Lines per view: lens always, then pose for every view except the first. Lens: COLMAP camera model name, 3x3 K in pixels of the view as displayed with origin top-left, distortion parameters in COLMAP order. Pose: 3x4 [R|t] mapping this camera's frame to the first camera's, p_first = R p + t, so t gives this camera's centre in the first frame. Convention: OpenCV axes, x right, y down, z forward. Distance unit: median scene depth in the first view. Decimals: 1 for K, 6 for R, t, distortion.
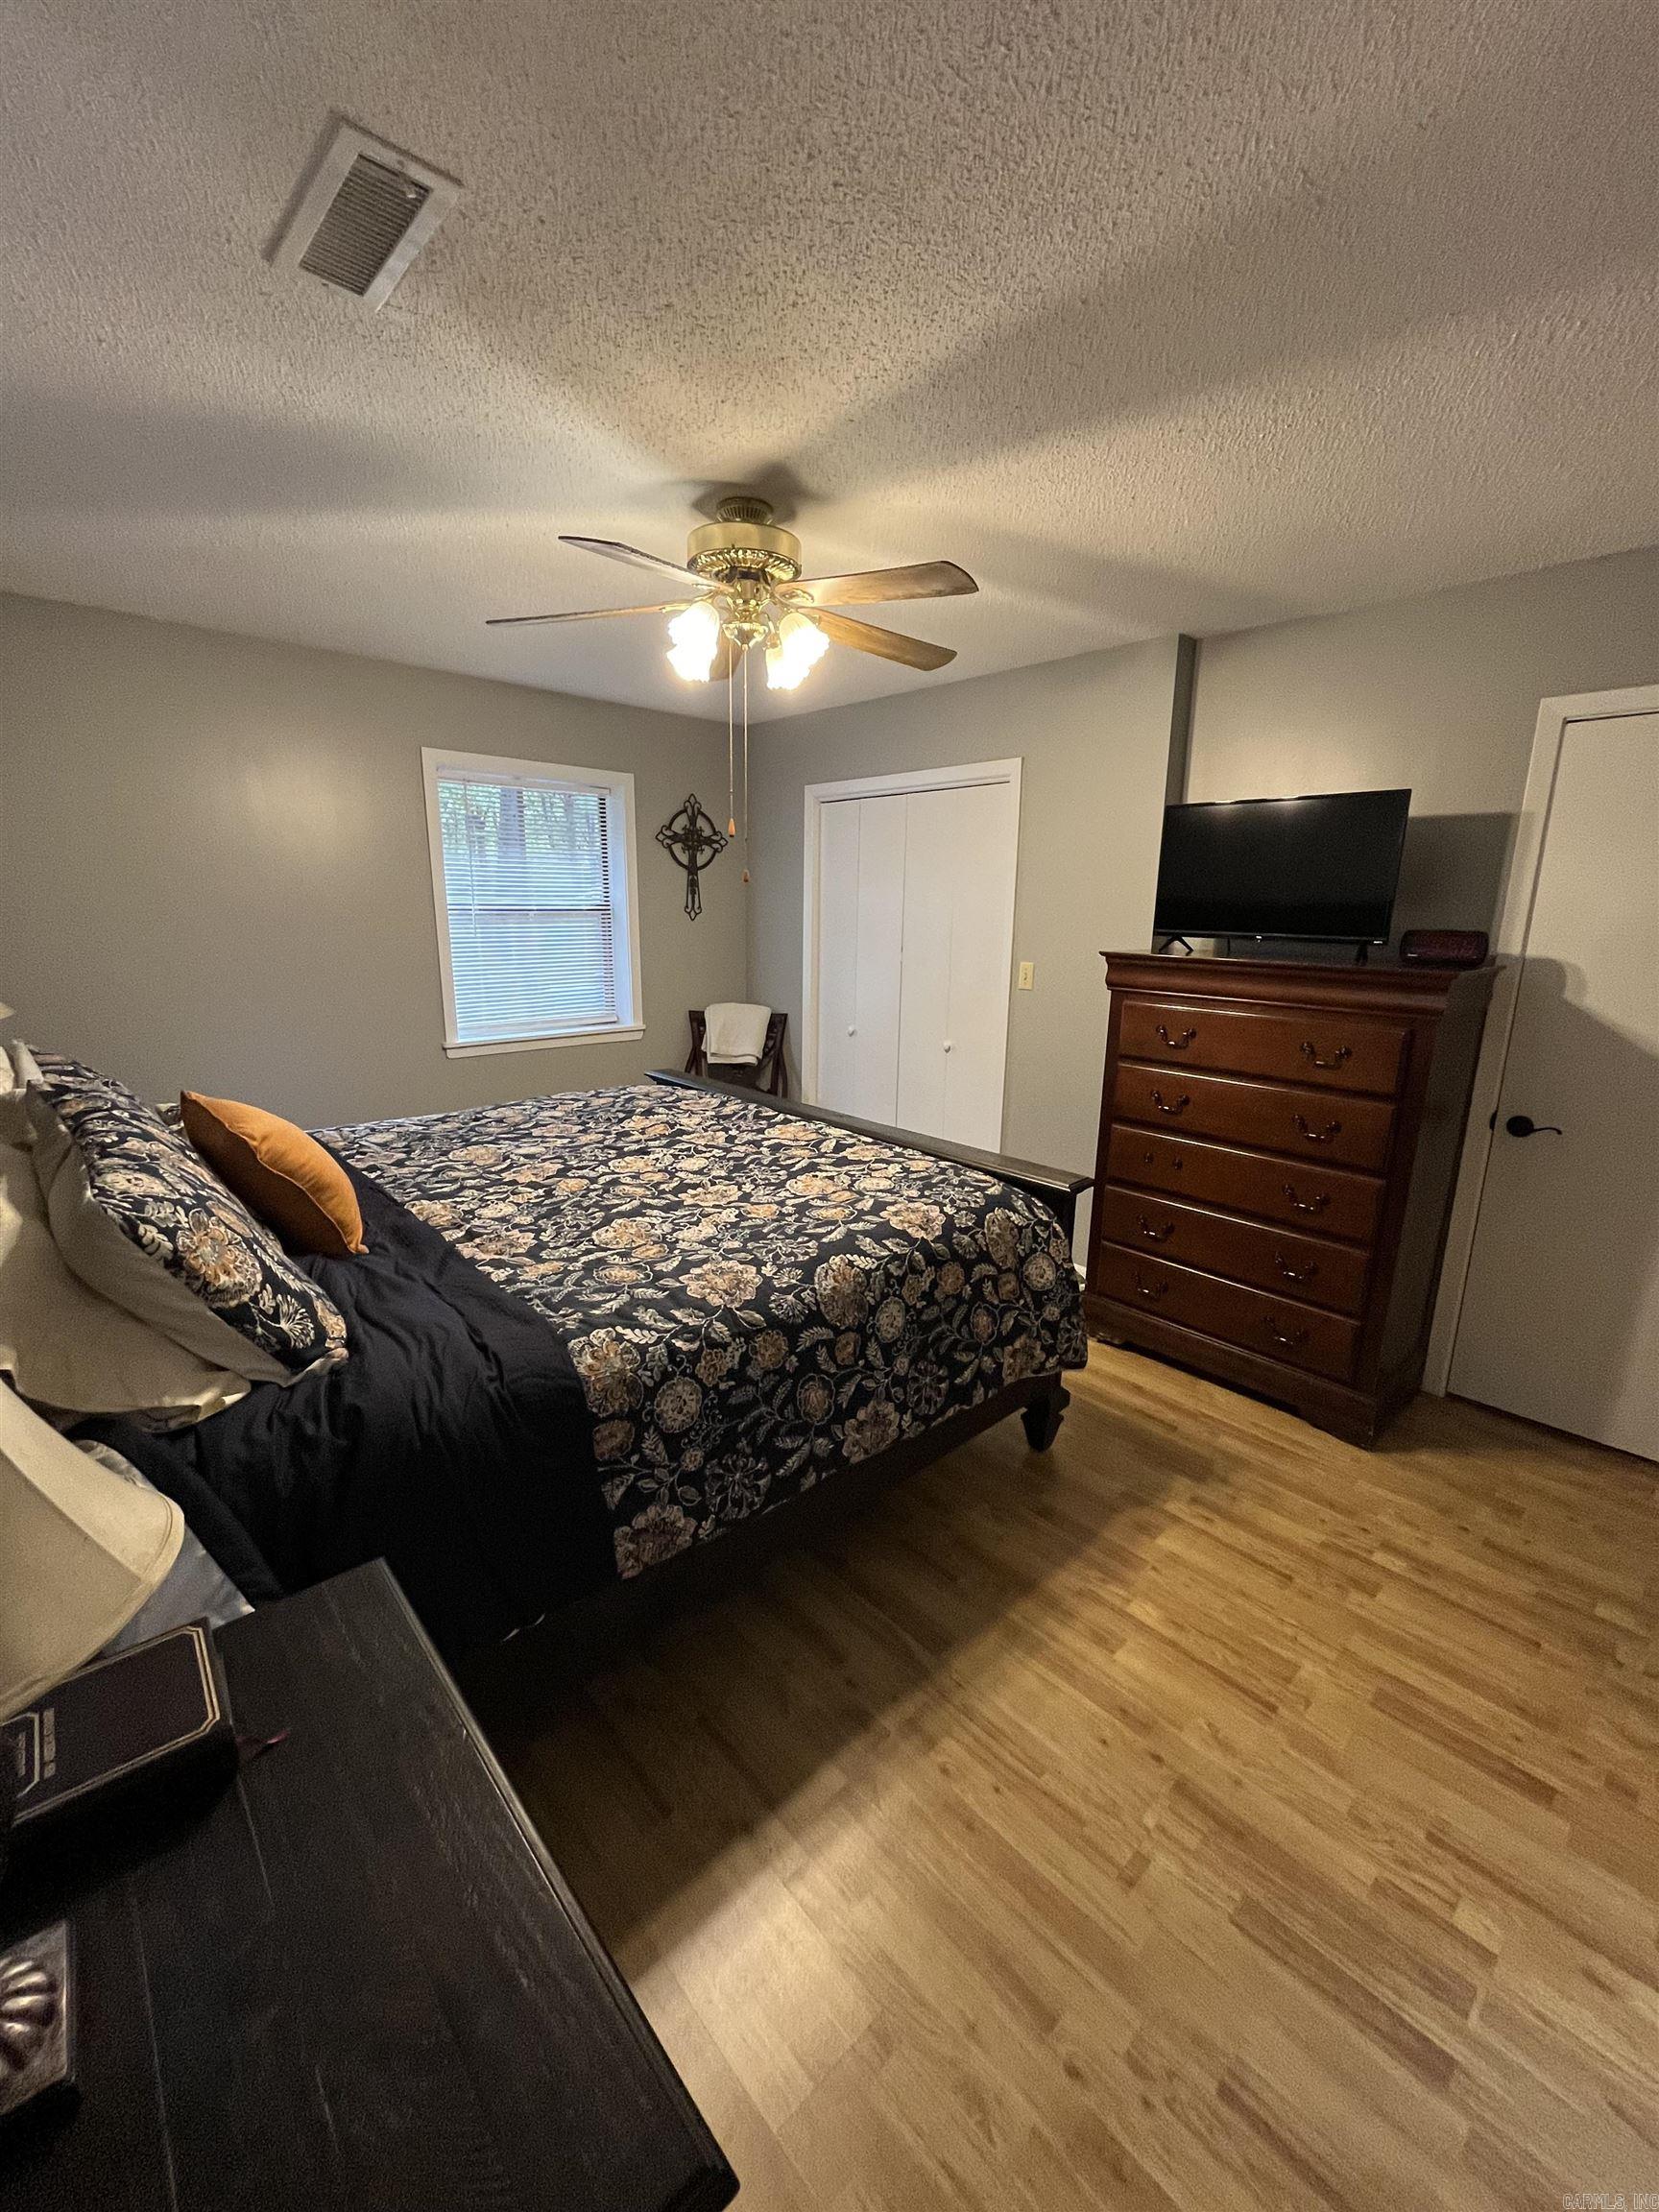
lens RADIAL K [[889.1, 0, 836.0], [0, 889.1, 1107.4], [0, 0, 1]] dist [-0.003457, -0.000078]
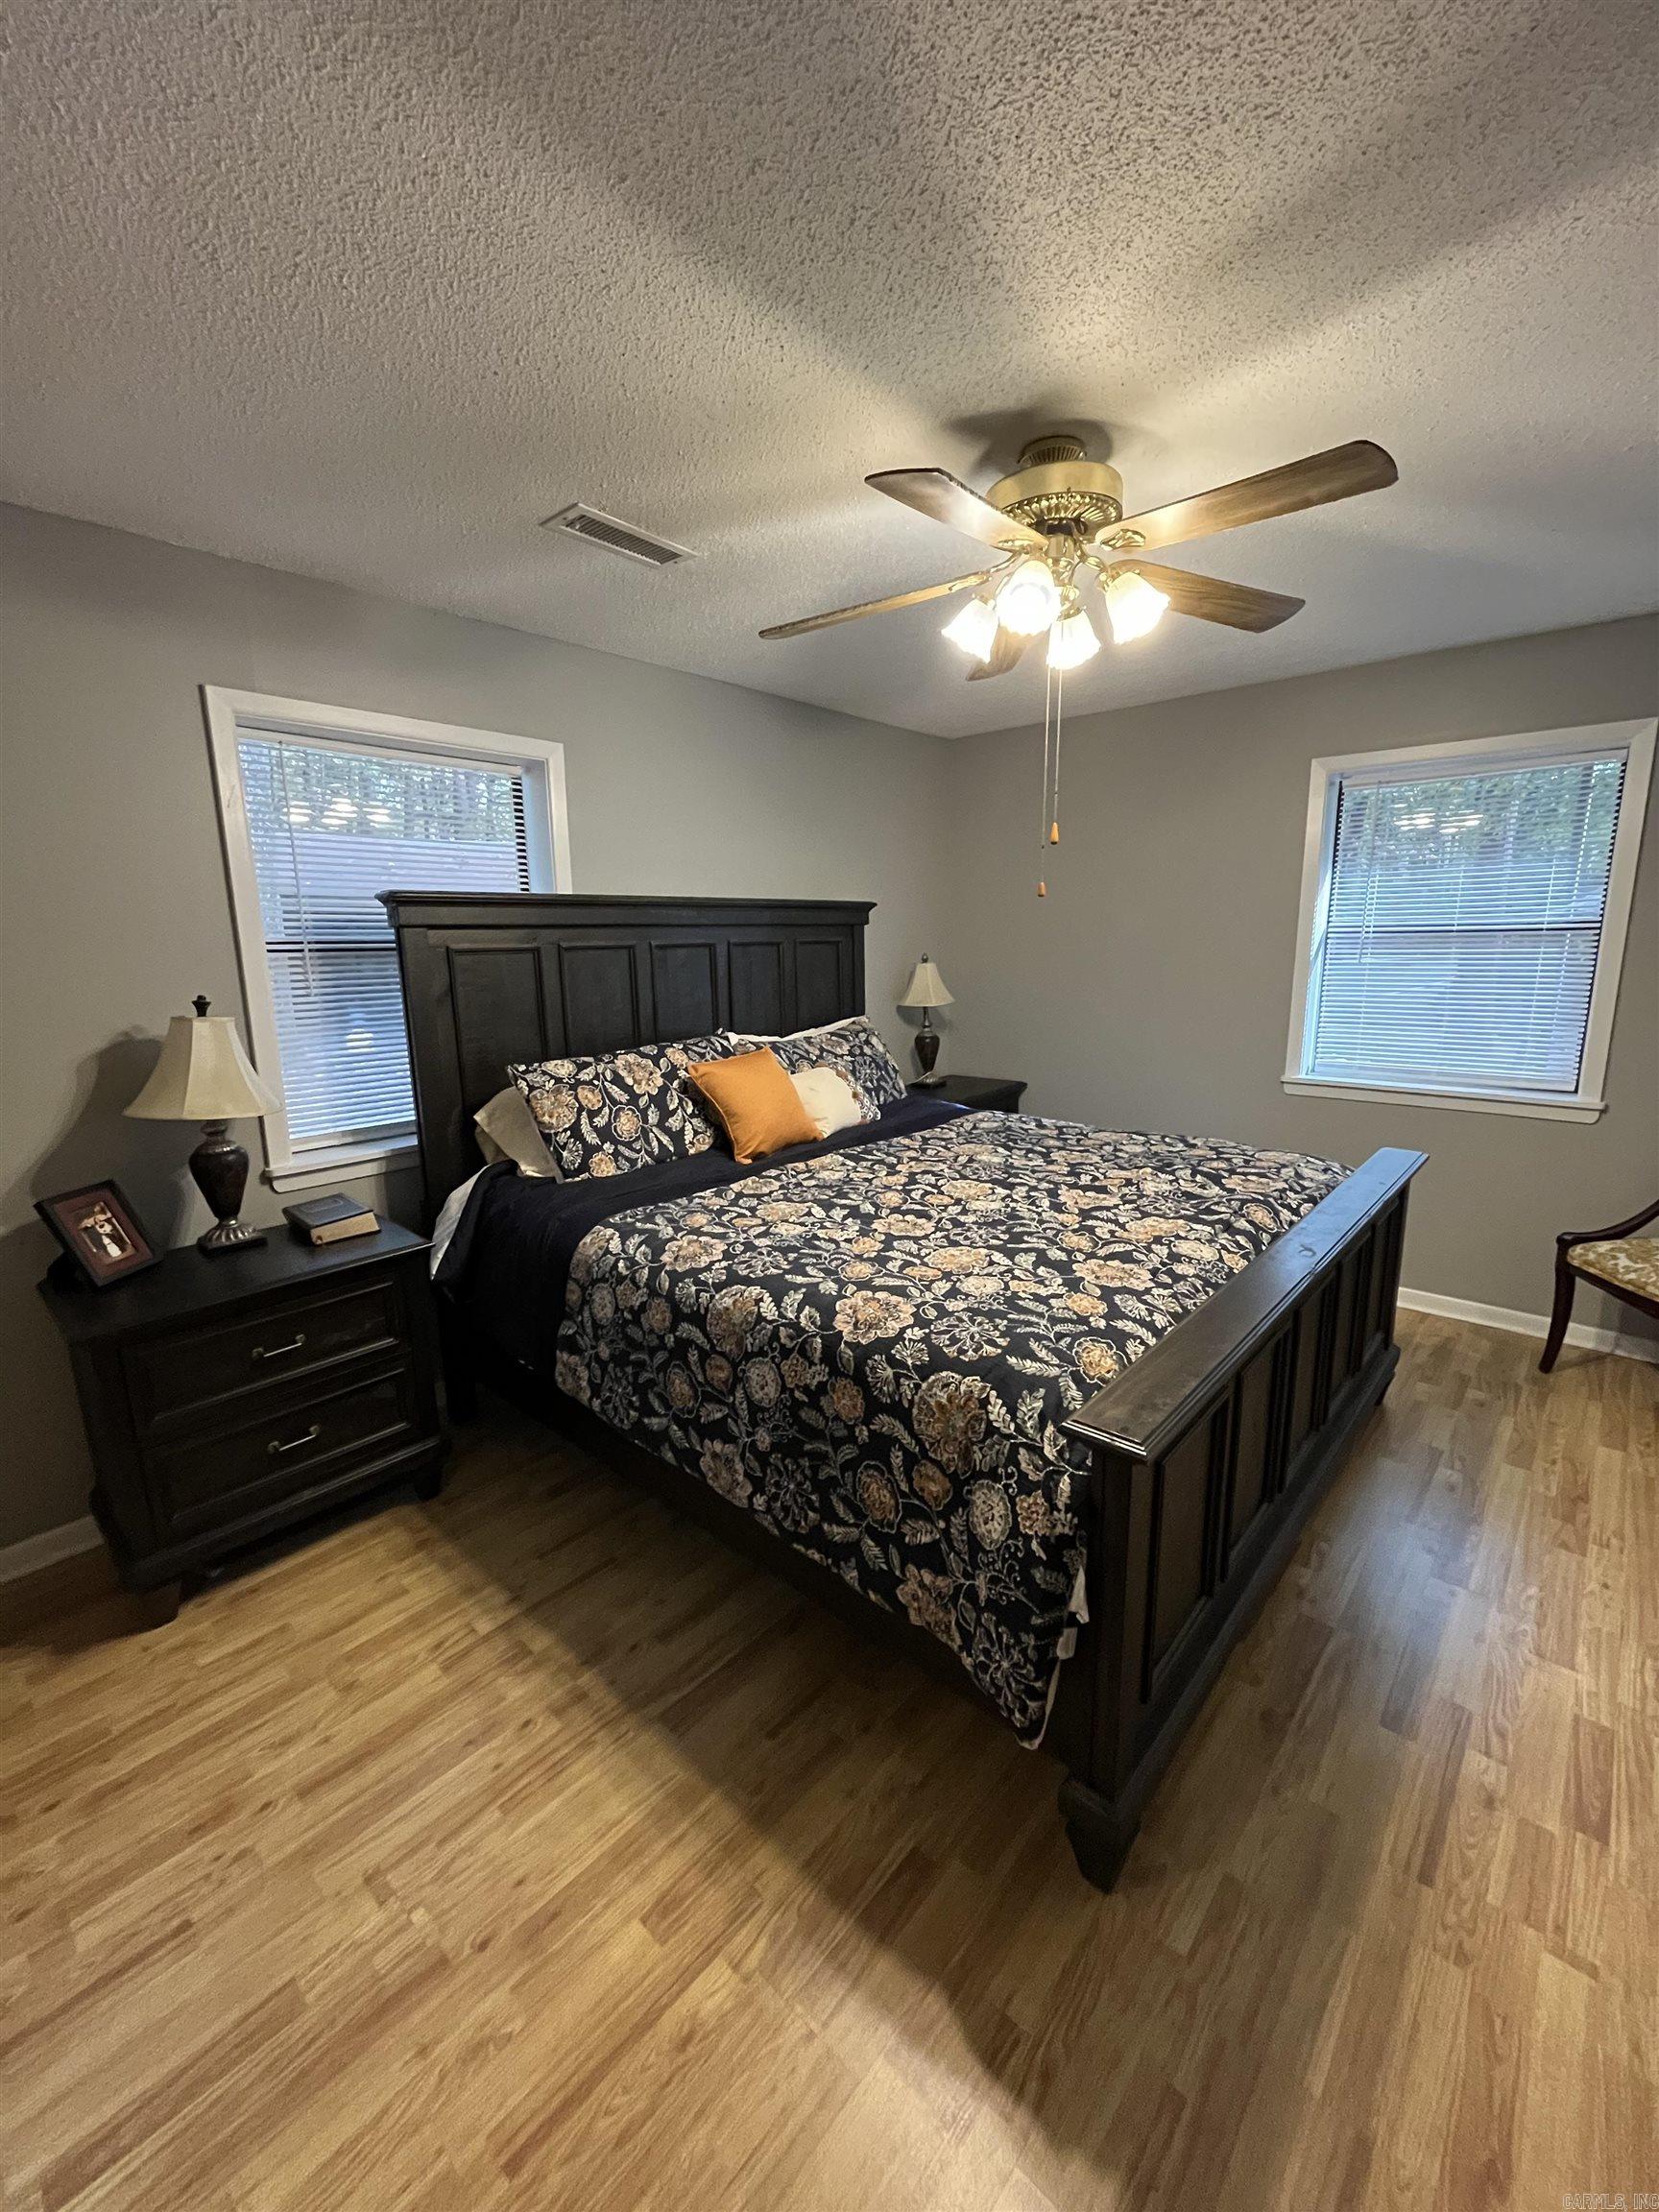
lens RADIAL K [[889.1, 0, 836.0], [0, 889.1, 1107.4], [0, 0, 1]] dist [-0.003457, -0.000078]
pose [[0.096110, 0.174533, -0.979949, 0.868028], [-0.203012, 0.967250, 0.152360, -0.175799], [0.974448, 0.184298, 0.128395, 0.869126]]
